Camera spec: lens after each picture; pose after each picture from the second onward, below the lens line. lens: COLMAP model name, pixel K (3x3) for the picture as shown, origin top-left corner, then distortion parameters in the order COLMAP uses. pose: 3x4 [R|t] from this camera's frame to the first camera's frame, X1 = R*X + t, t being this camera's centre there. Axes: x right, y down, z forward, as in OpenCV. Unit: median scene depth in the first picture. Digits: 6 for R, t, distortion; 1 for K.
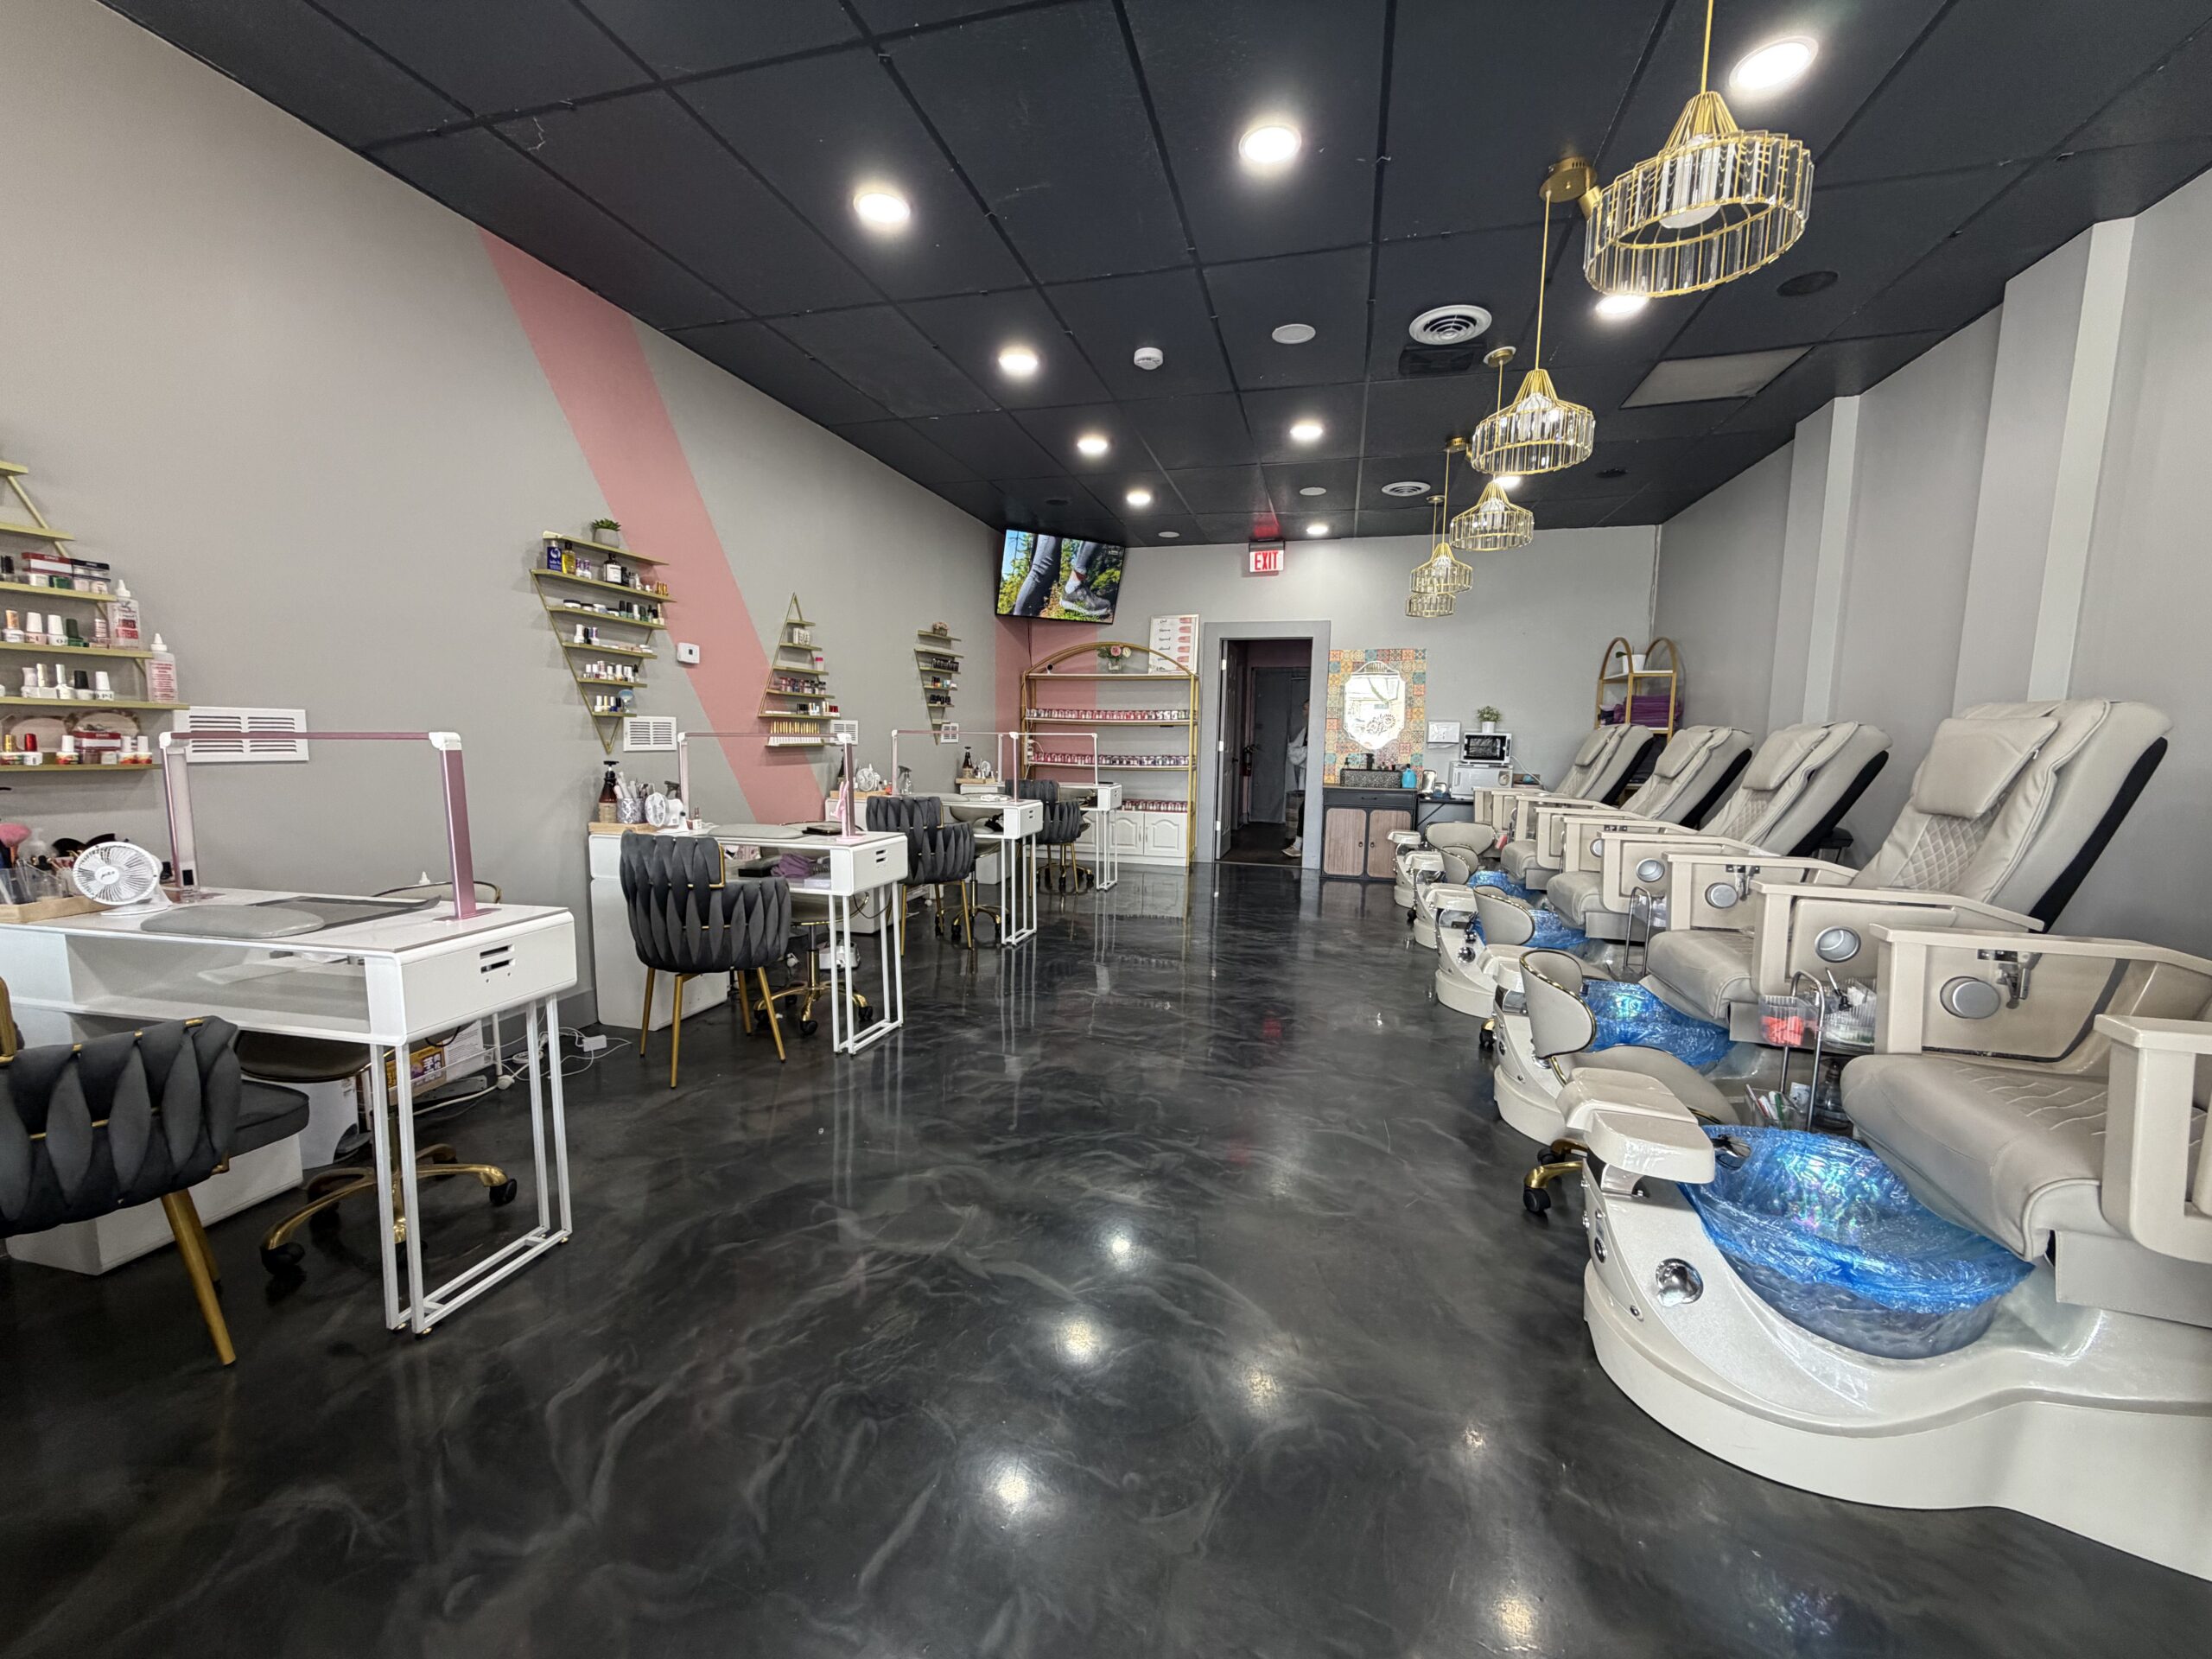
lens RADIAL K [[887.8, 0, 1098.9], [0, 887.8, 841.6], [0, 0, 1]] dist [0.000955, 0.000111]
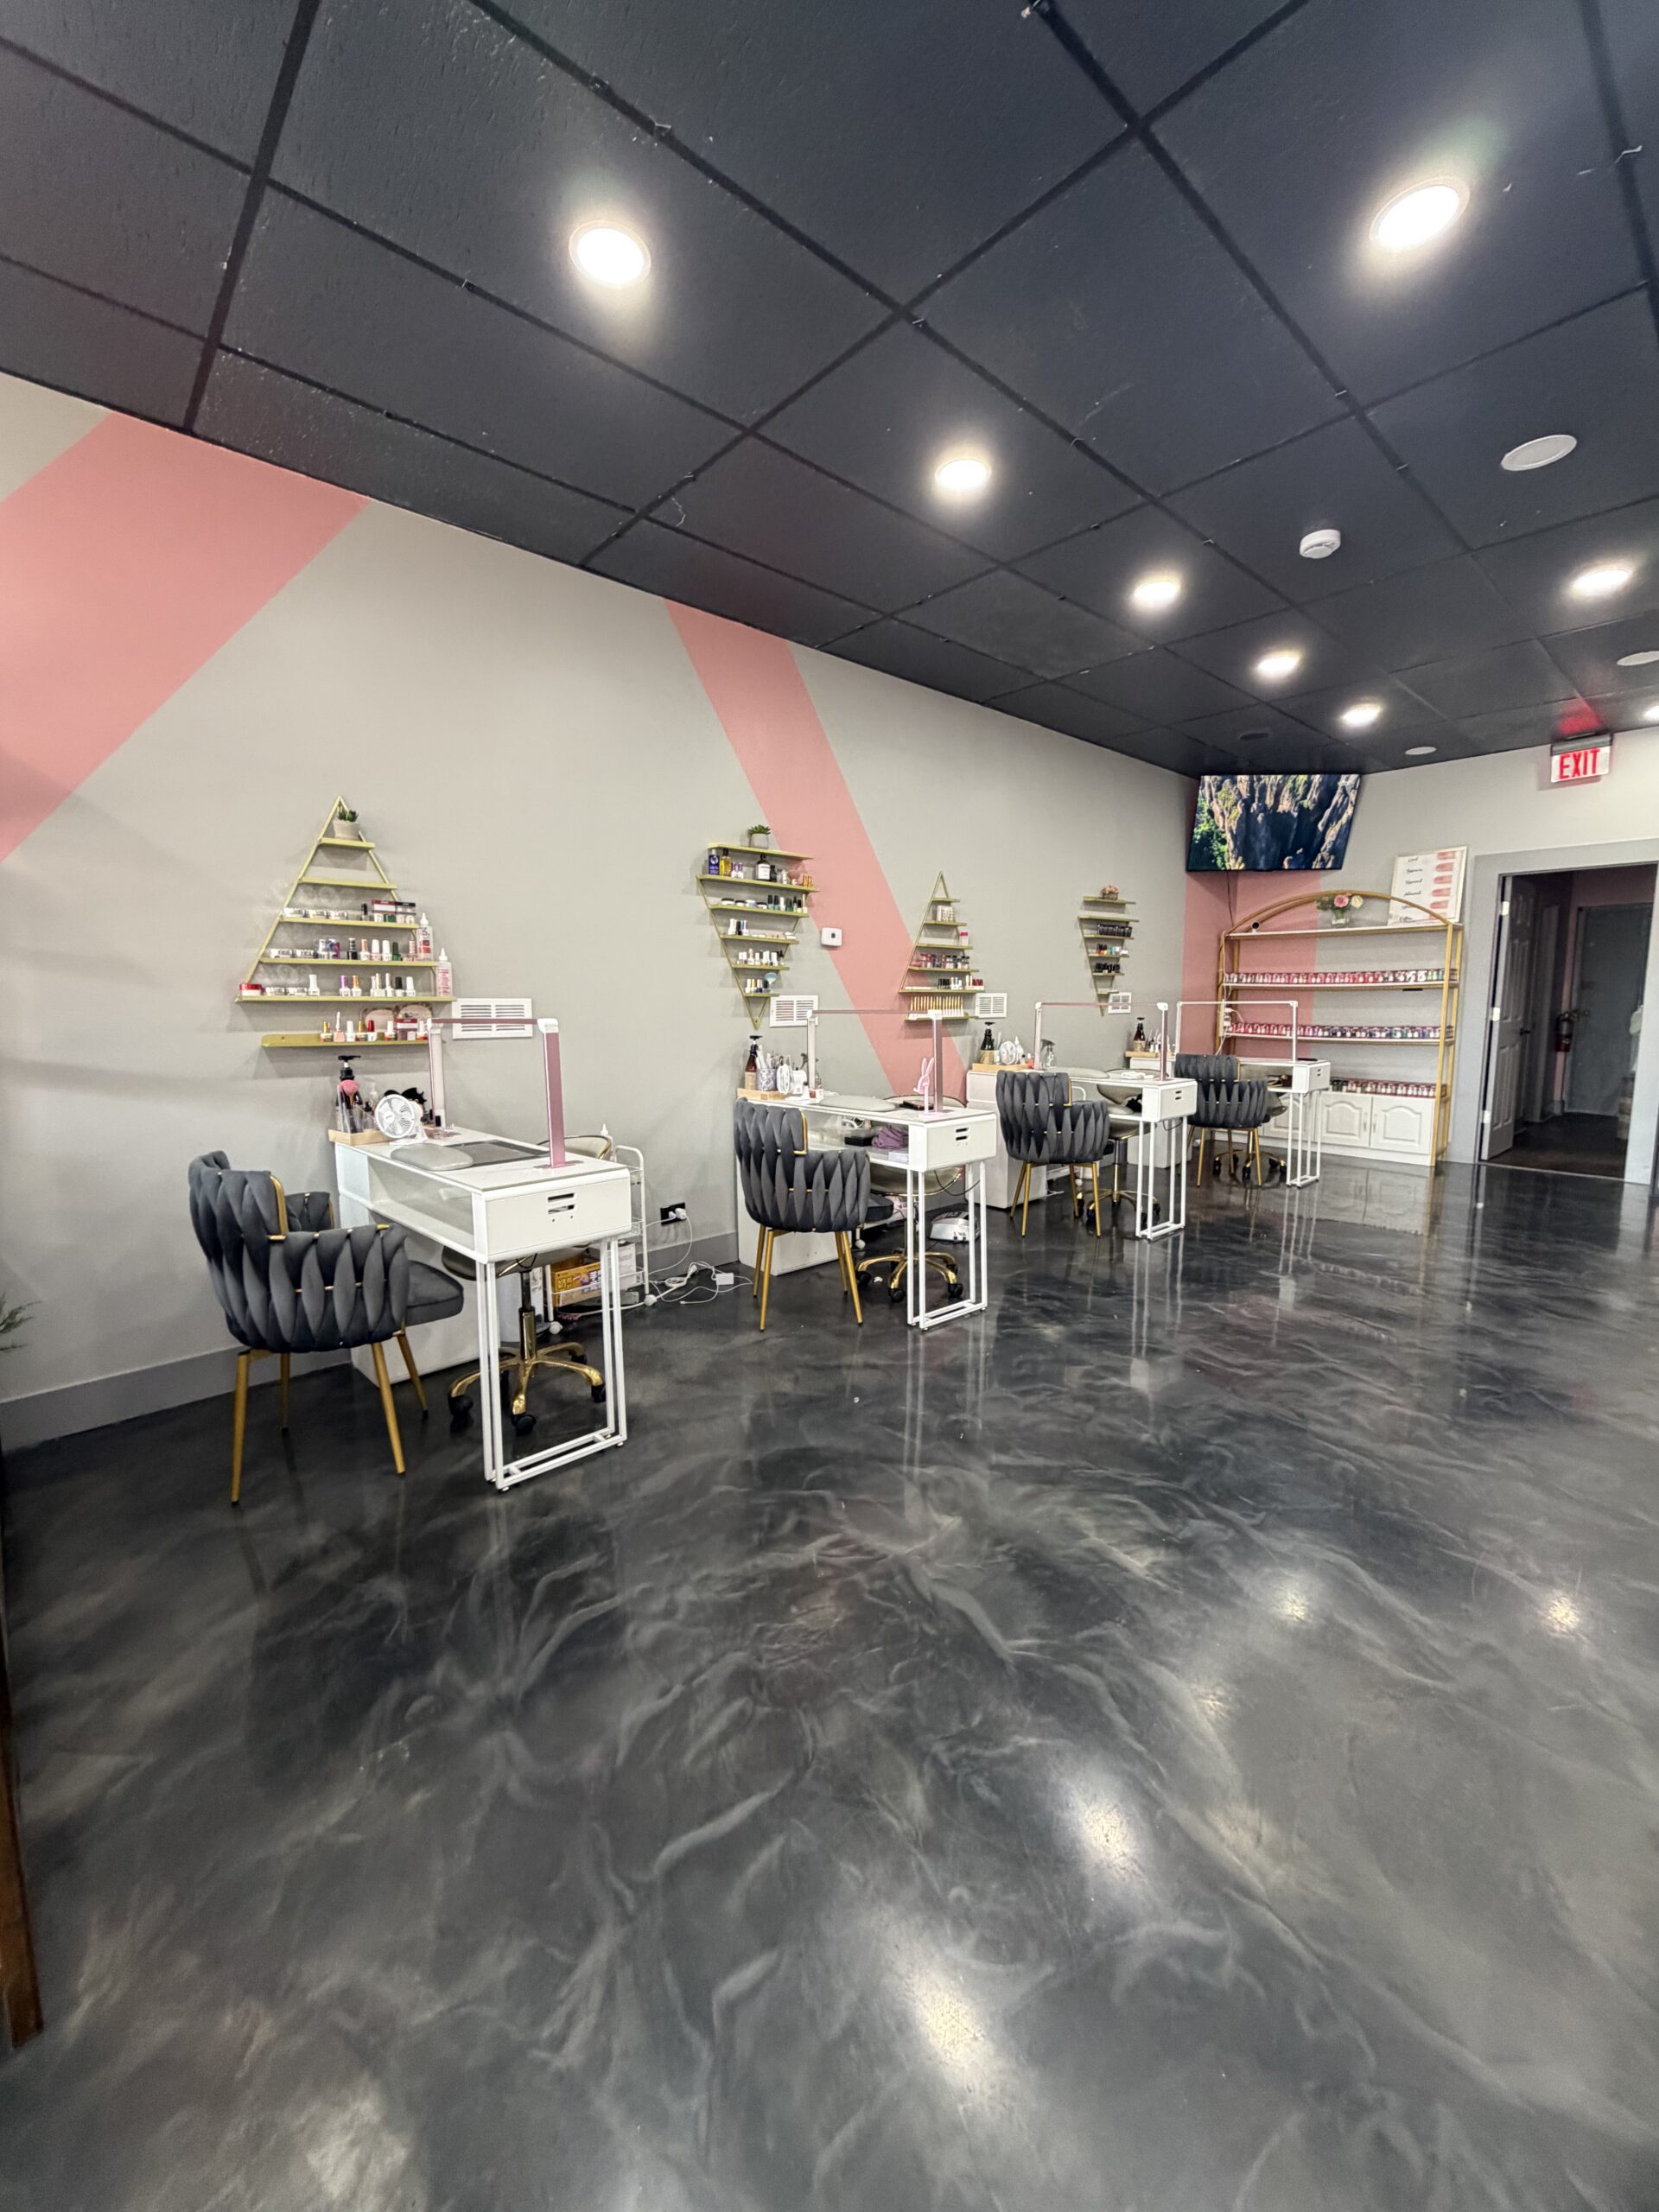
lens RADIAL K [[887.8, 0, 829.5], [0, 887.8, 1106.0], [0, 0, 1]] dist [0.000955, 0.000111]
pose [[0.841586, 0.048700, -0.537923, 0.150786], [-0.049730, 0.998683, 0.012610, -0.019121], [0.537829, 0.016139, 0.842900, 0.085514]]
